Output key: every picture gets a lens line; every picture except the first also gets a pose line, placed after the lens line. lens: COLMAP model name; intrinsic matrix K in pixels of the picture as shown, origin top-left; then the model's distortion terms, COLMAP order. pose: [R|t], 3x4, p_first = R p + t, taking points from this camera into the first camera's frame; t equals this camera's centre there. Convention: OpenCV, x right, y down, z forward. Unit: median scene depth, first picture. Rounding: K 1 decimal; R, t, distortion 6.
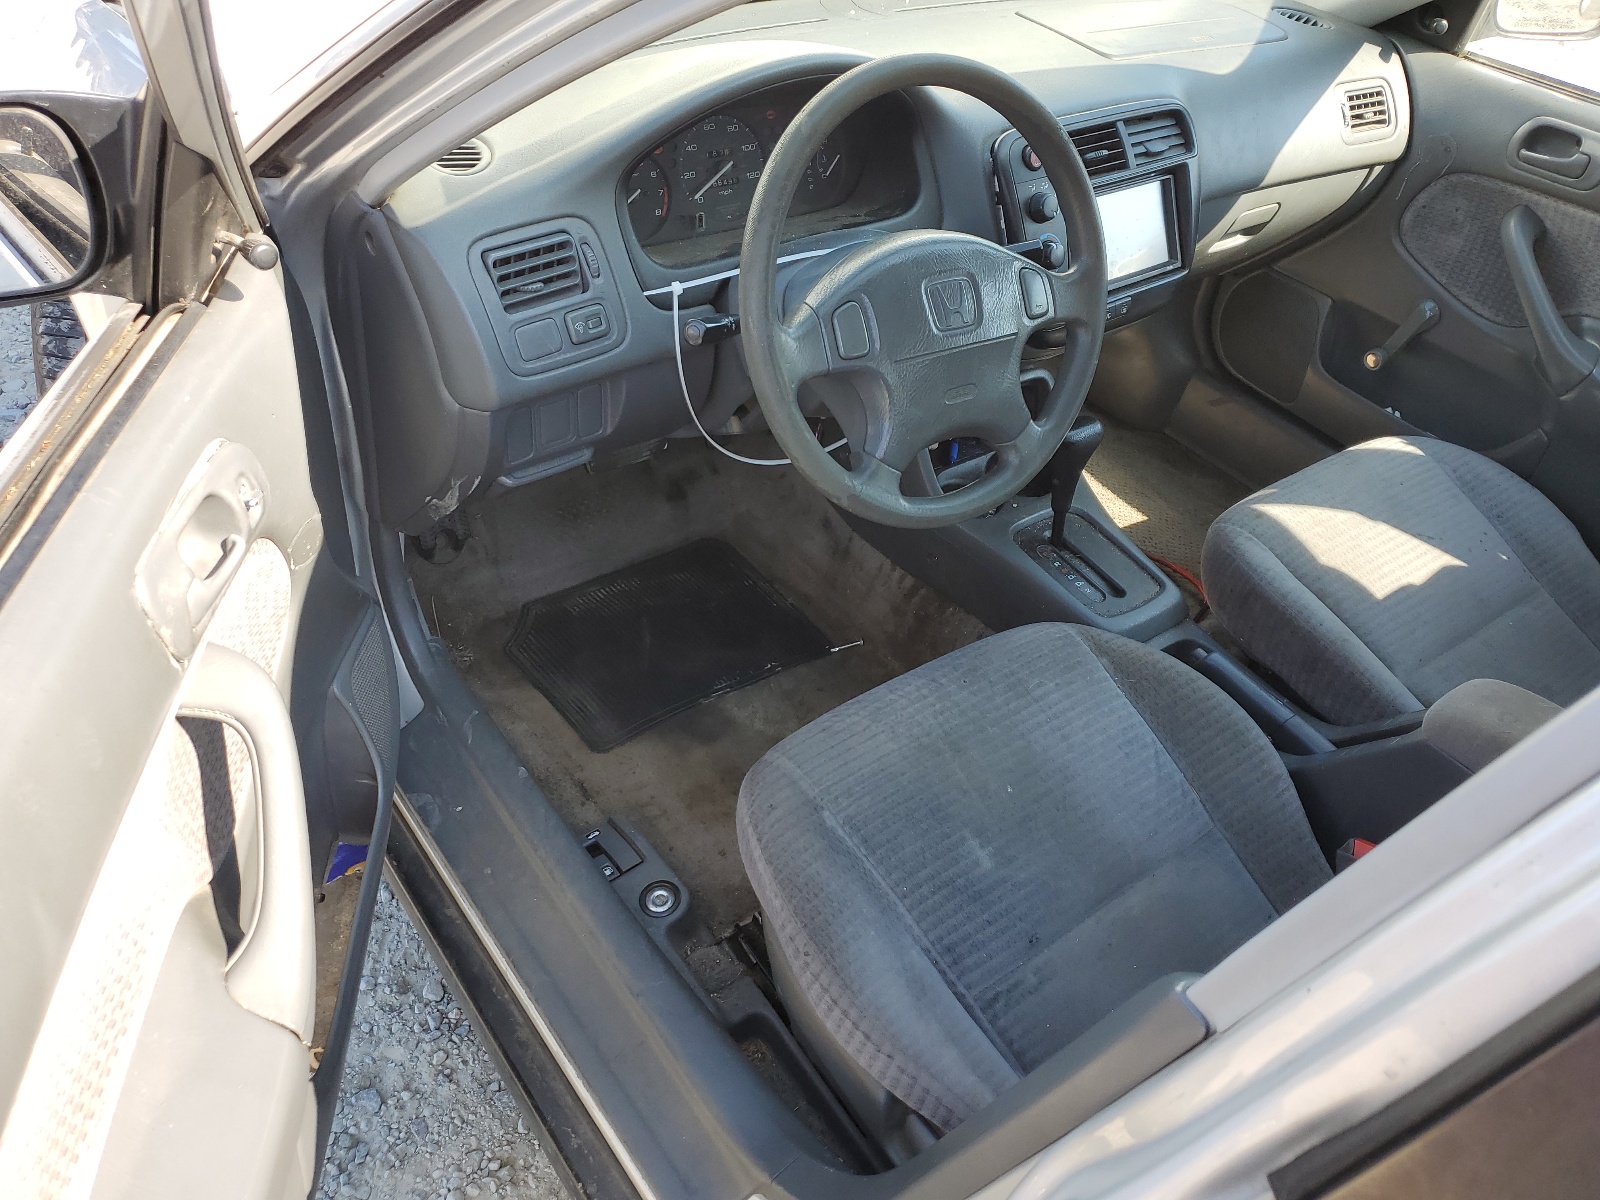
lens RADIAL K [[1193.4, 0, 800.0], [0, 1193.4, 600.0], [0, 0, 1]] dist [-0.132696, -0.003257]
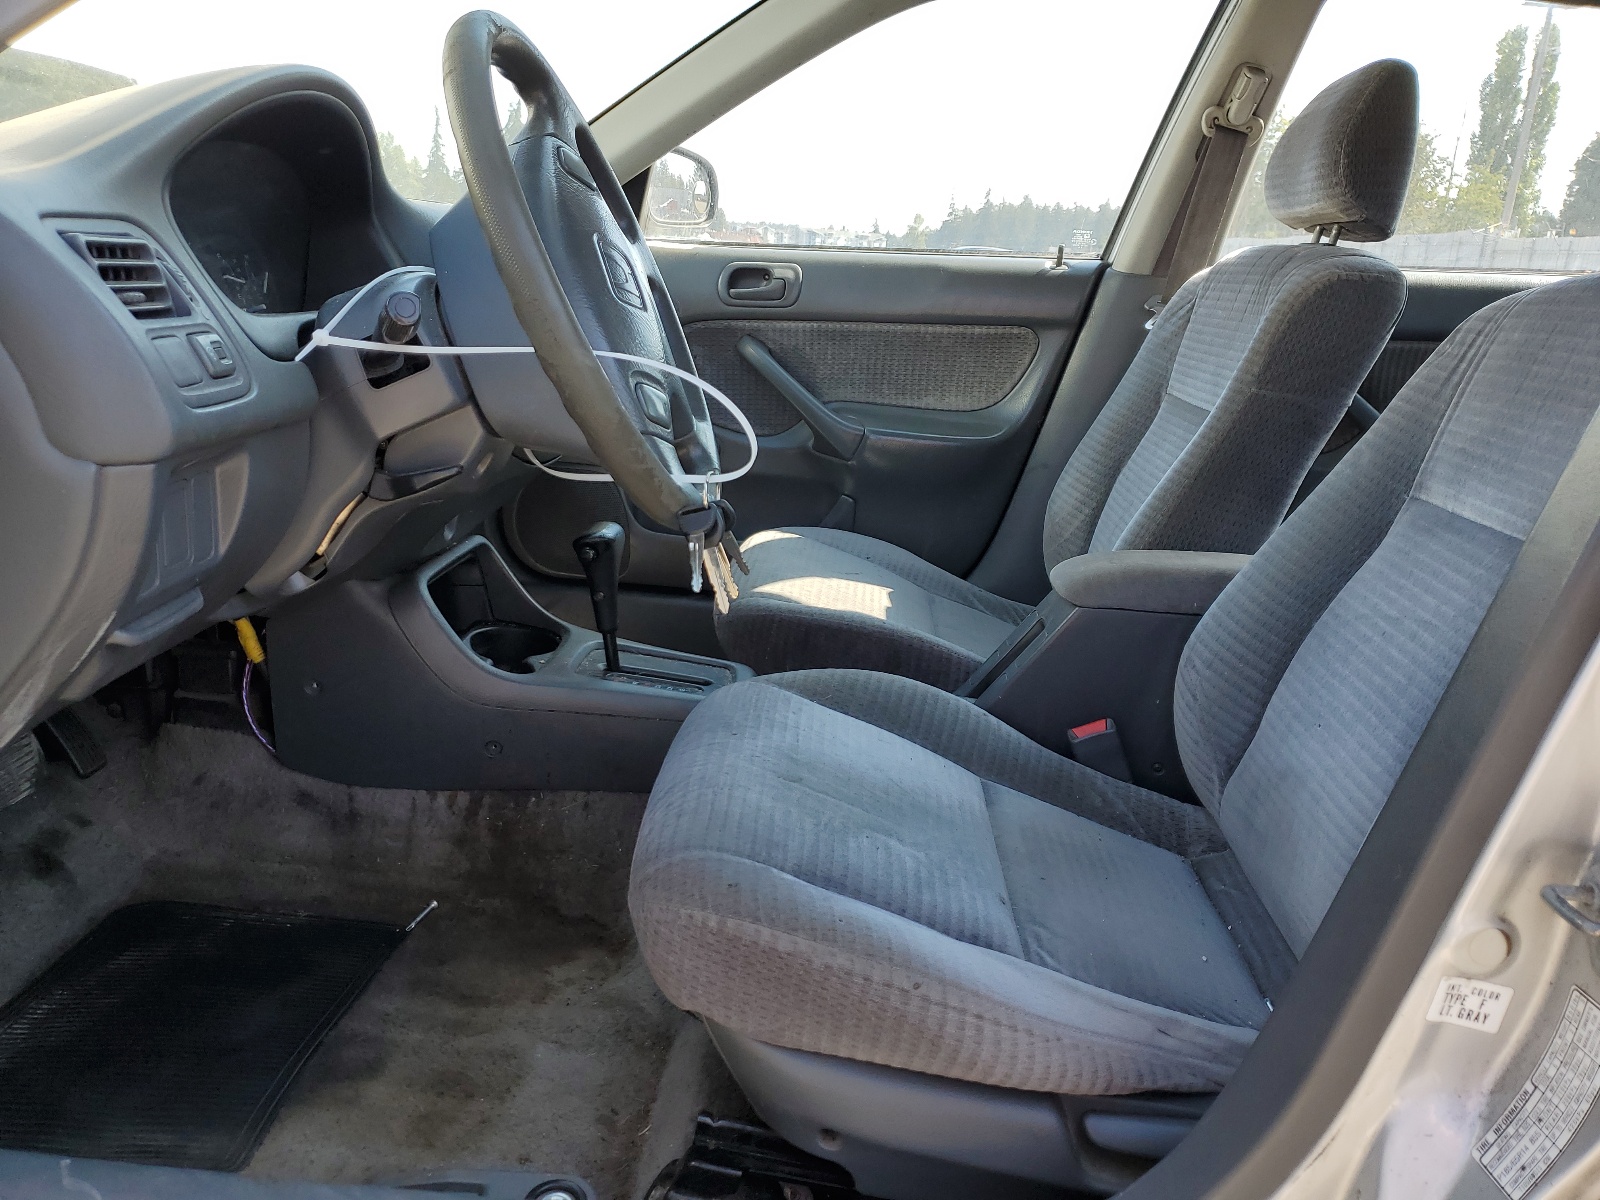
lens RADIAL K [[1216.0, 0, 800.0], [0, 1216.0, 600.0], [0, 0, 1]] dist [0.002112, 0.000419]
pose [[0.616548, -0.230186, 0.752916, -0.381393], [0.502747, 0.851054, -0.151500, 0.116874], [-0.605900, 0.471933, 0.640441, 0.296724]]
